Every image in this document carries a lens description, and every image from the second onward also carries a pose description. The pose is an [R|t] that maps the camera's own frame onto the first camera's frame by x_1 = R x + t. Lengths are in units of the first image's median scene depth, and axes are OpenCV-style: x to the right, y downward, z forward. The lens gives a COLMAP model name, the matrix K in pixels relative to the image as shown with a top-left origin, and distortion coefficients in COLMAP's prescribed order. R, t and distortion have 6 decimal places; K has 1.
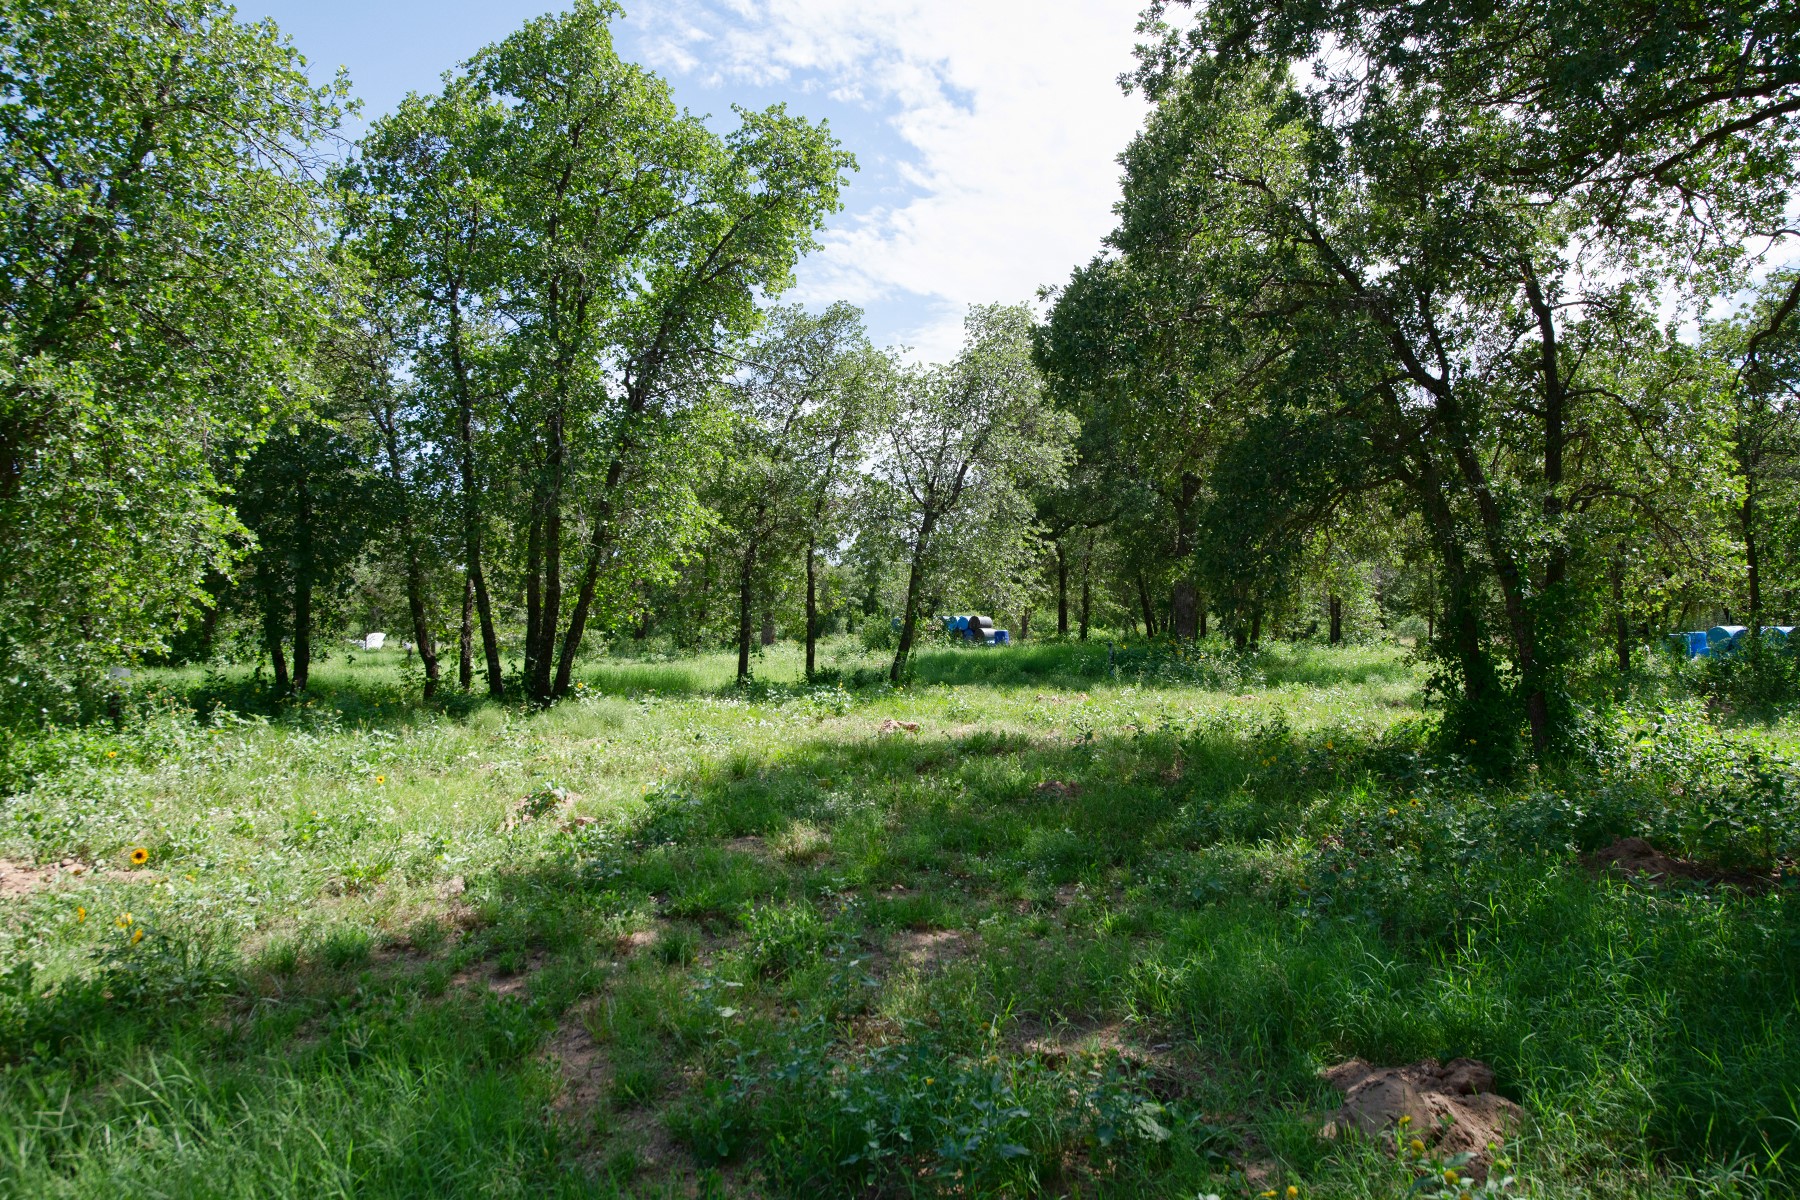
lens RADIAL K [[1197.9, 0, 906.8], [0, 1197.9, 585.4], [0, 0, 1]] dist [0.018293, -0.000374]
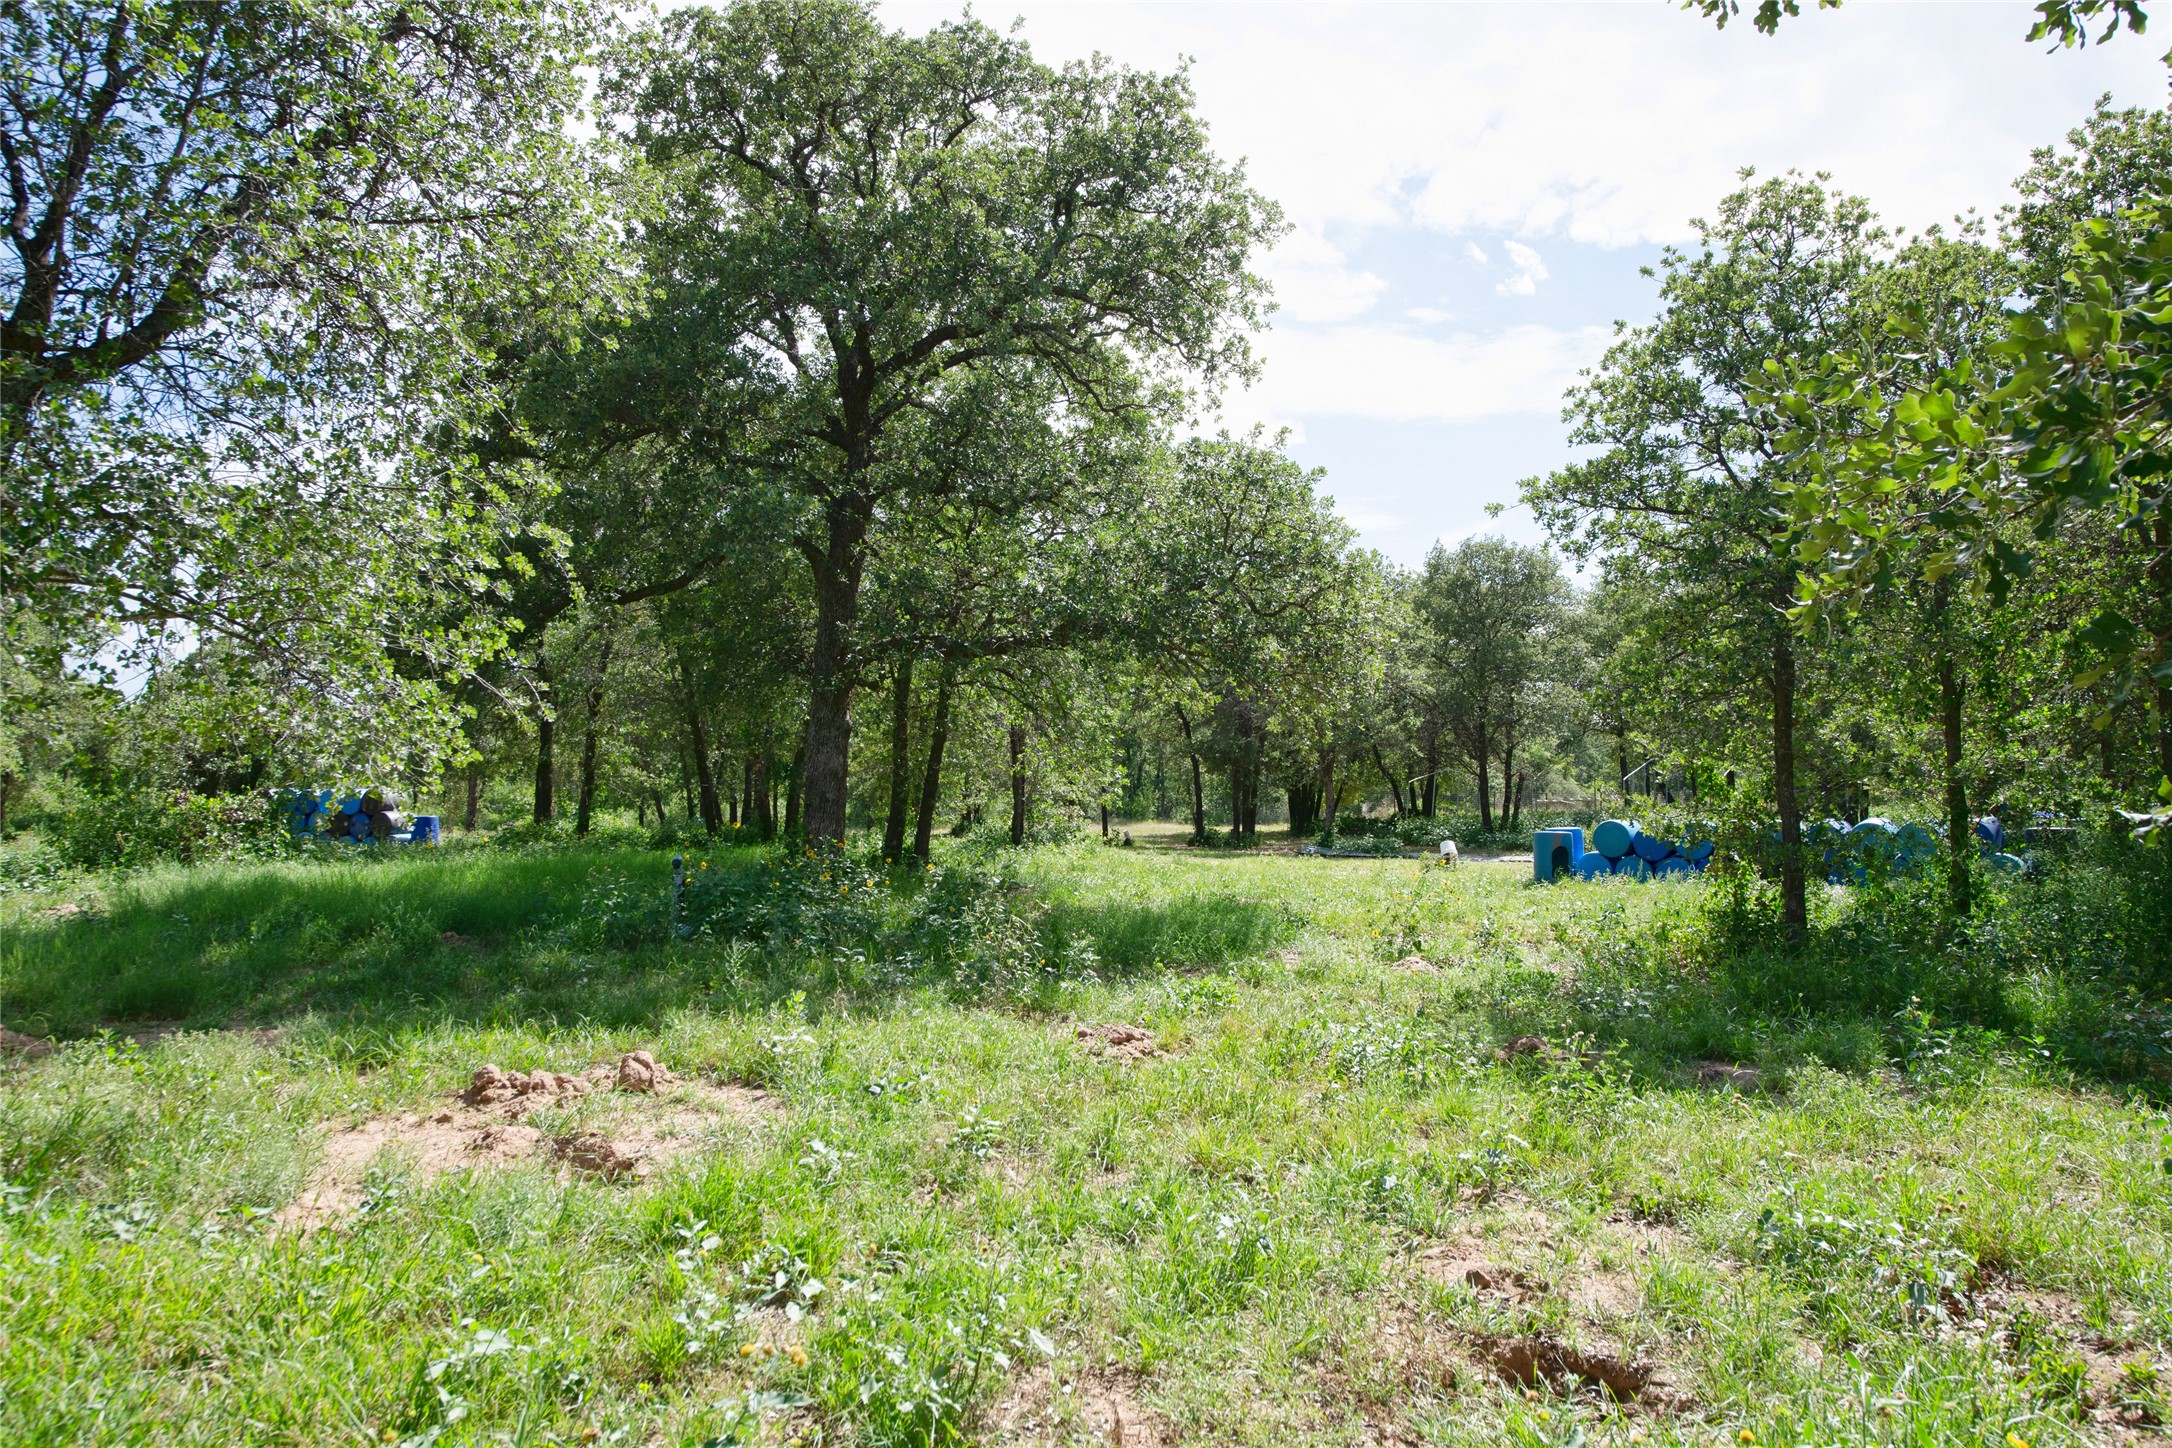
lens RADIAL K [[1445.4, 0, 1094.2], [0, 1445.4, 706.4], [0, 0, 1]] dist [0.018293, -0.000374]
pose [[0.877830, 0.042211, 0.477109, 0.031417], [-0.026535, 0.998865, -0.039549, 0.005992], [-0.478237, 0.022057, 0.877954, 0.285974]]
